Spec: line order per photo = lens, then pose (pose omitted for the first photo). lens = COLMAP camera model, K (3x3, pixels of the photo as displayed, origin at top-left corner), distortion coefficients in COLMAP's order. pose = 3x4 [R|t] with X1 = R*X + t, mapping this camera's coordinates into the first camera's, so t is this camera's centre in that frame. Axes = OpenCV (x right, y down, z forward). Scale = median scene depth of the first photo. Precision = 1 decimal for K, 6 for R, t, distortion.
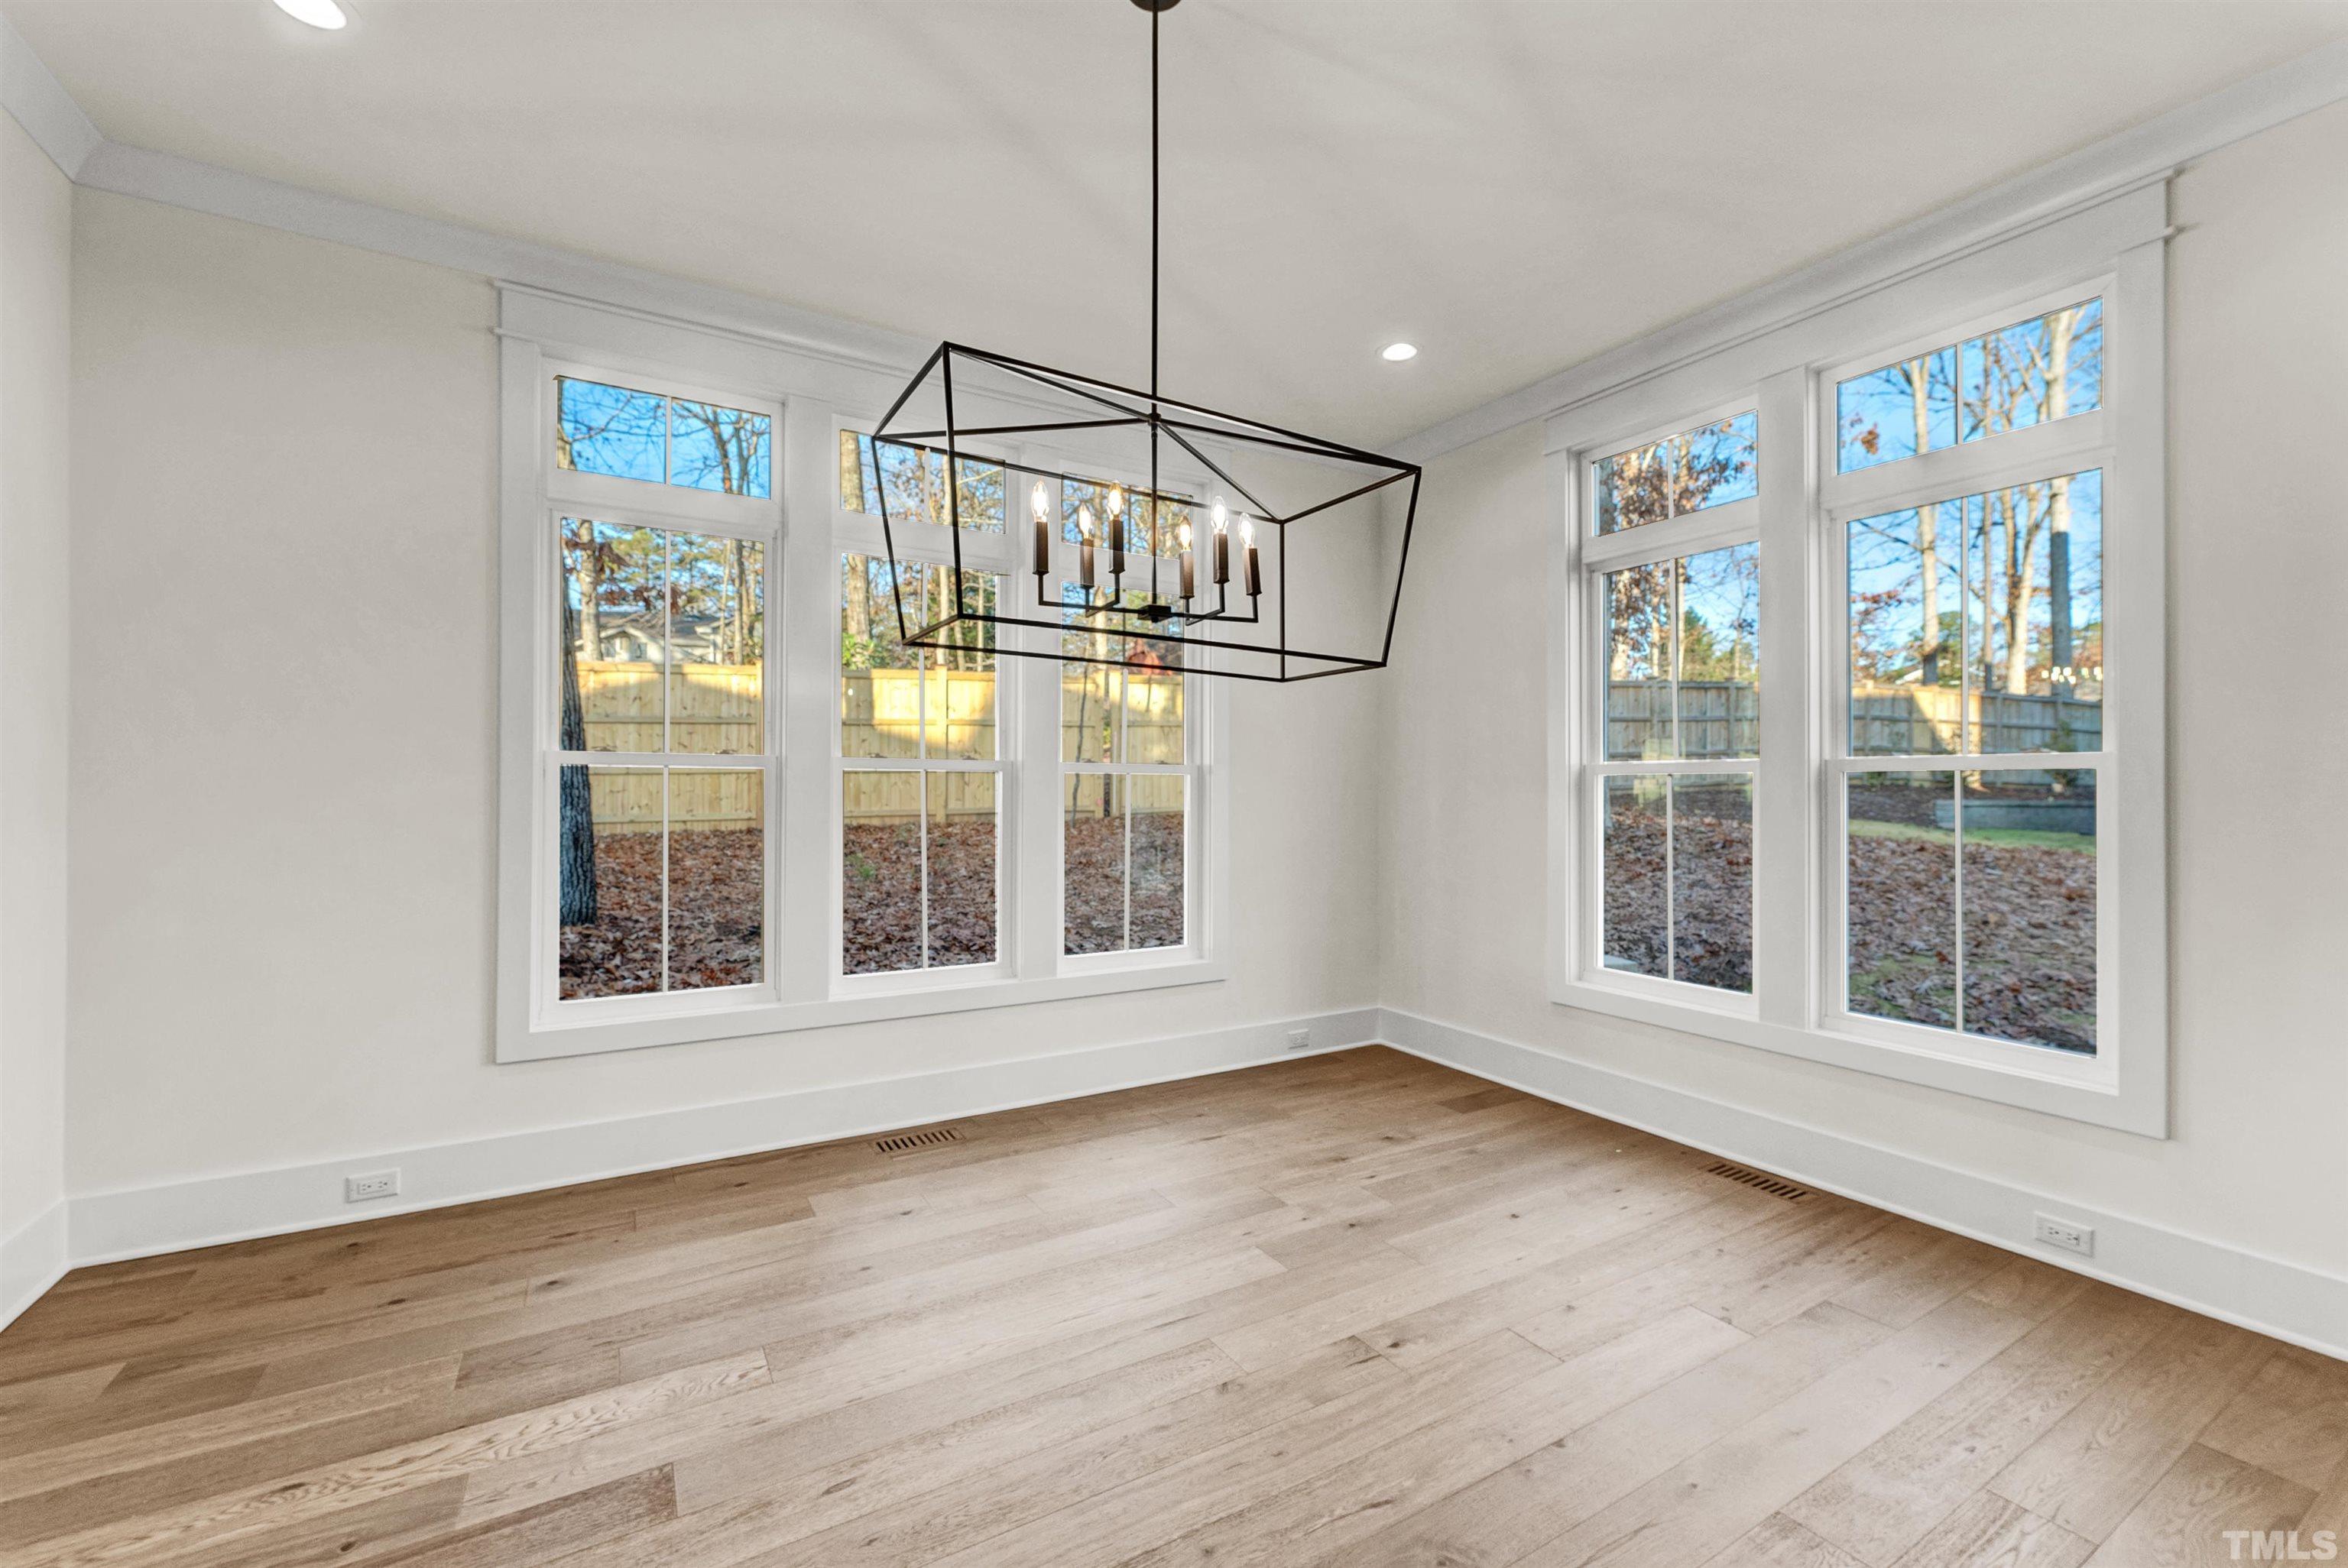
lens RADIAL K [[971.4, 0, 1172.2], [0, 971.4, 787.1], [0, 0, 1]] dist [-0.008027, 0.000372]
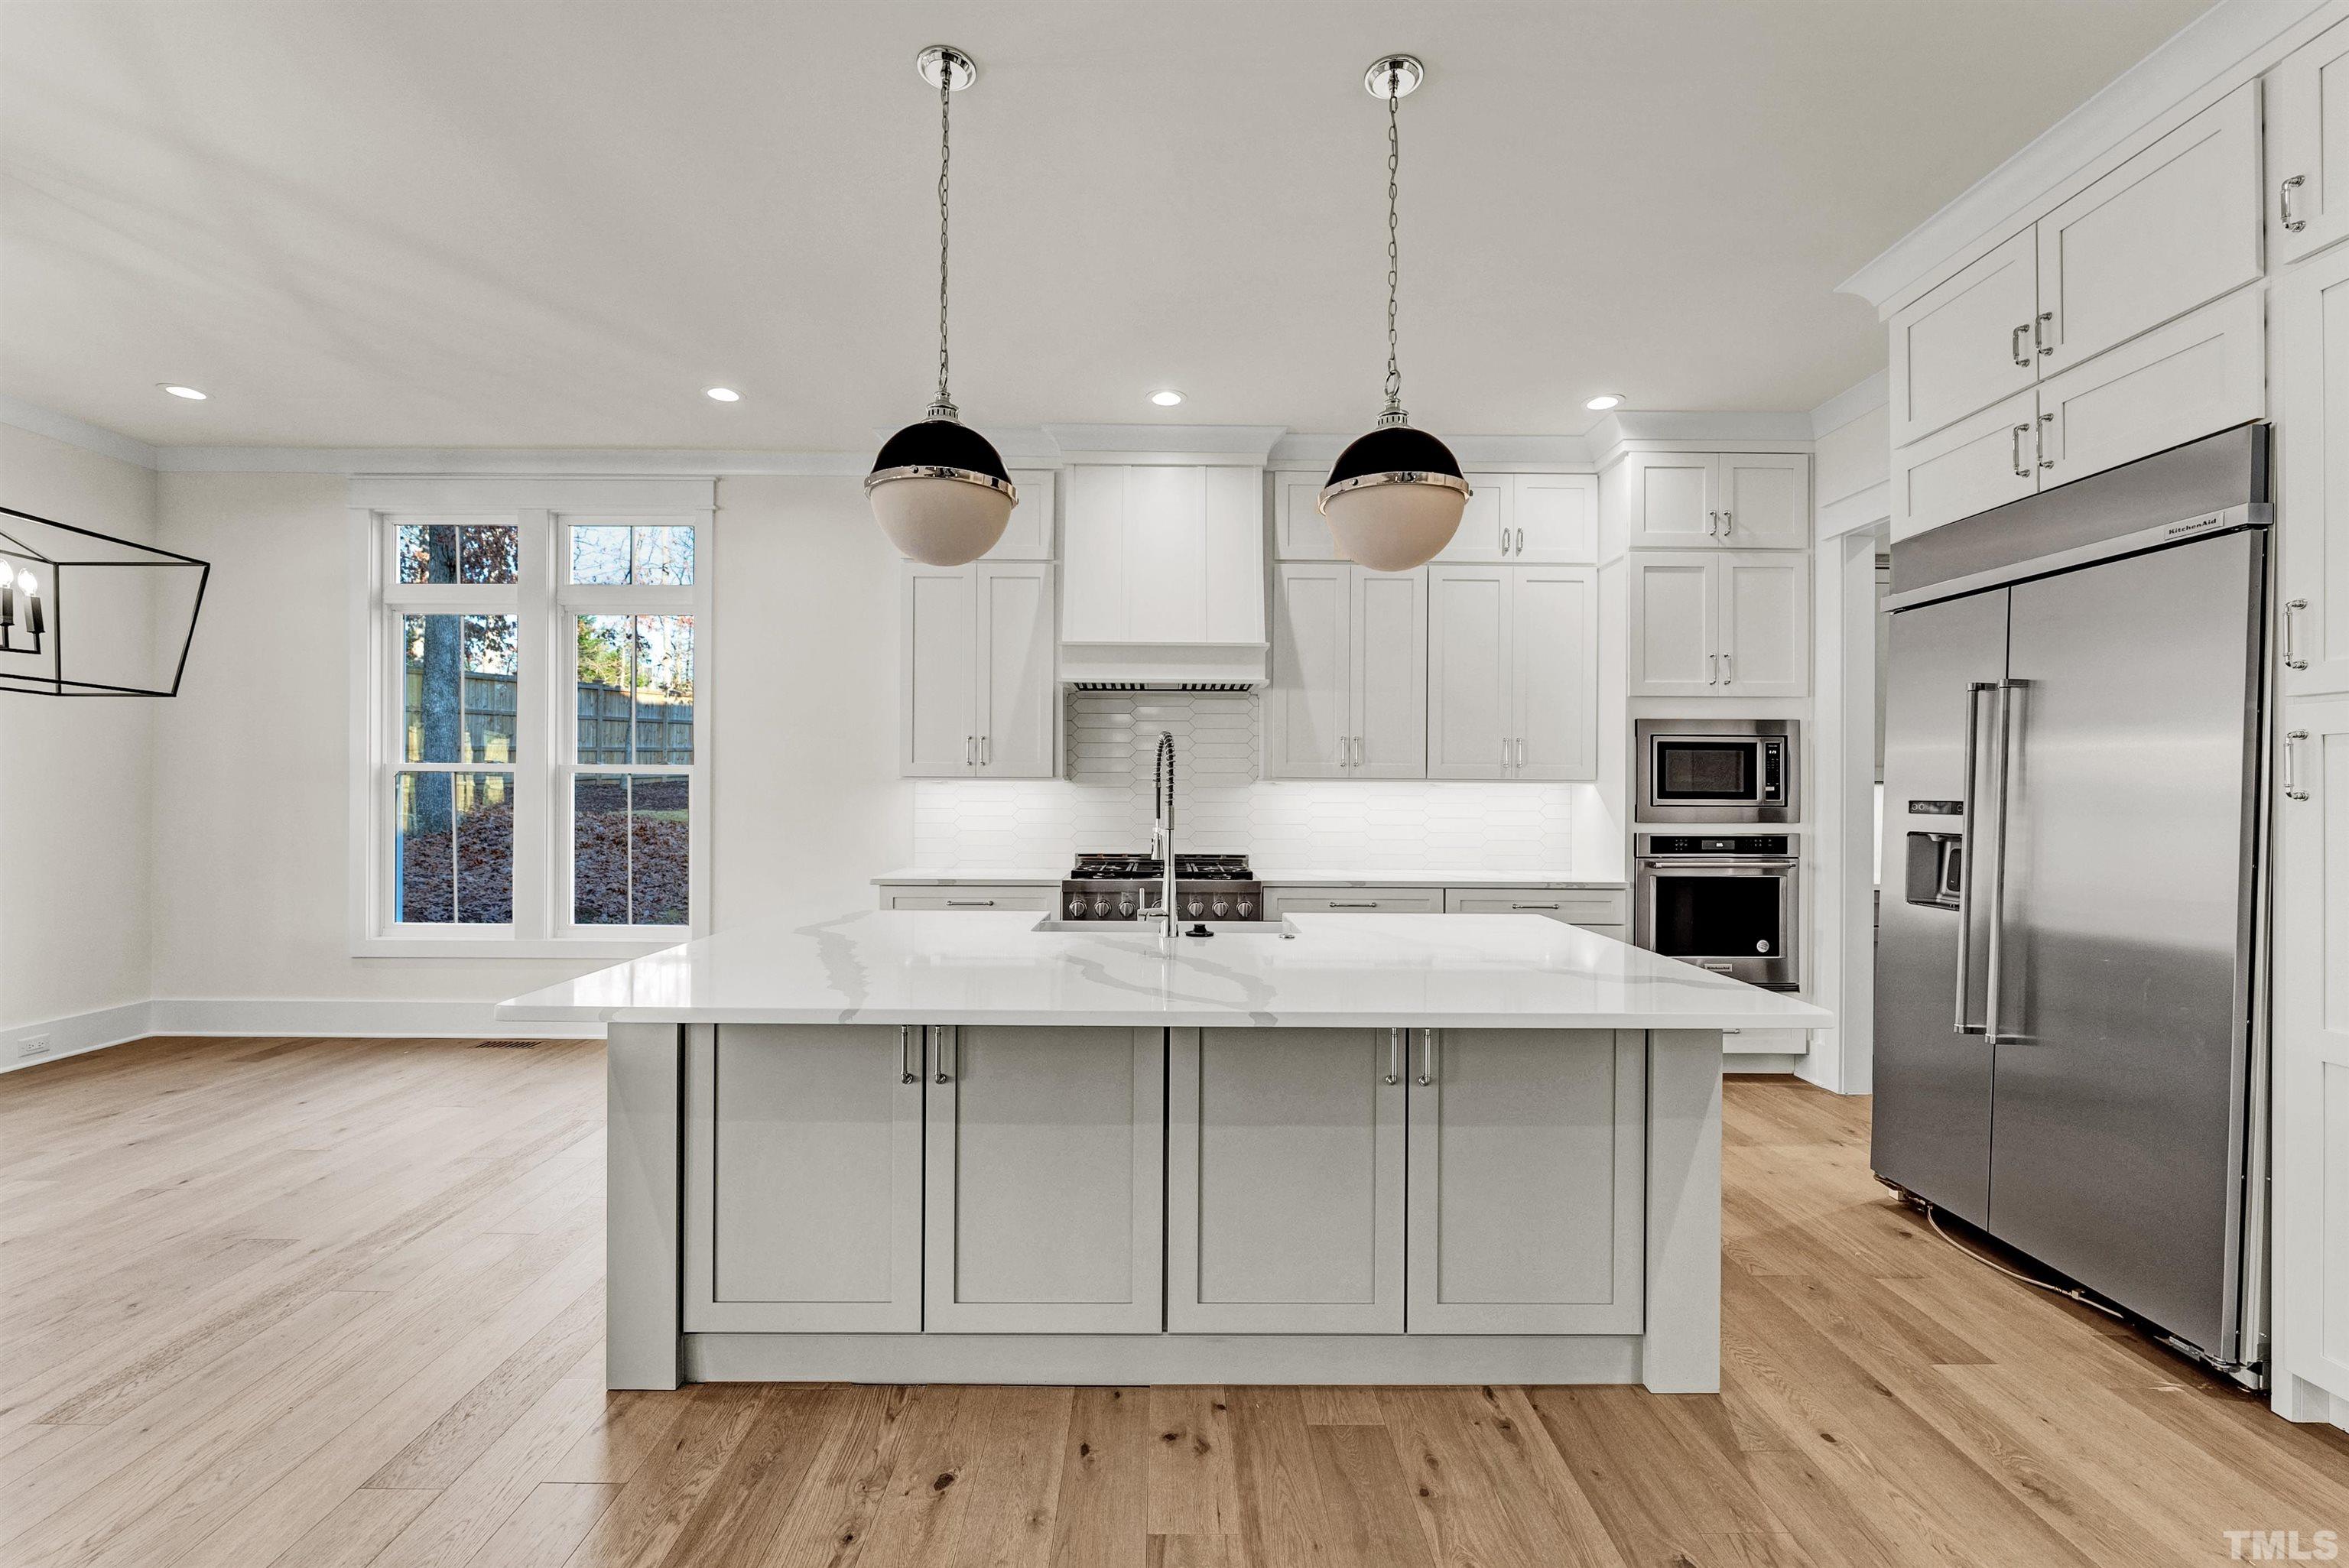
lens RADIAL K [[971.8, 0, 1170.6], [0, 971.8, 792.8], [0, 0, 1]] dist [-0.008027, 0.000372]
pose [[0.512019, -0.000959, 0.858974, -0.168294], [-0.007909, 0.999952, 0.005831, -0.001555], [-0.858938, -0.009779, 0.511986, -0.668179]]
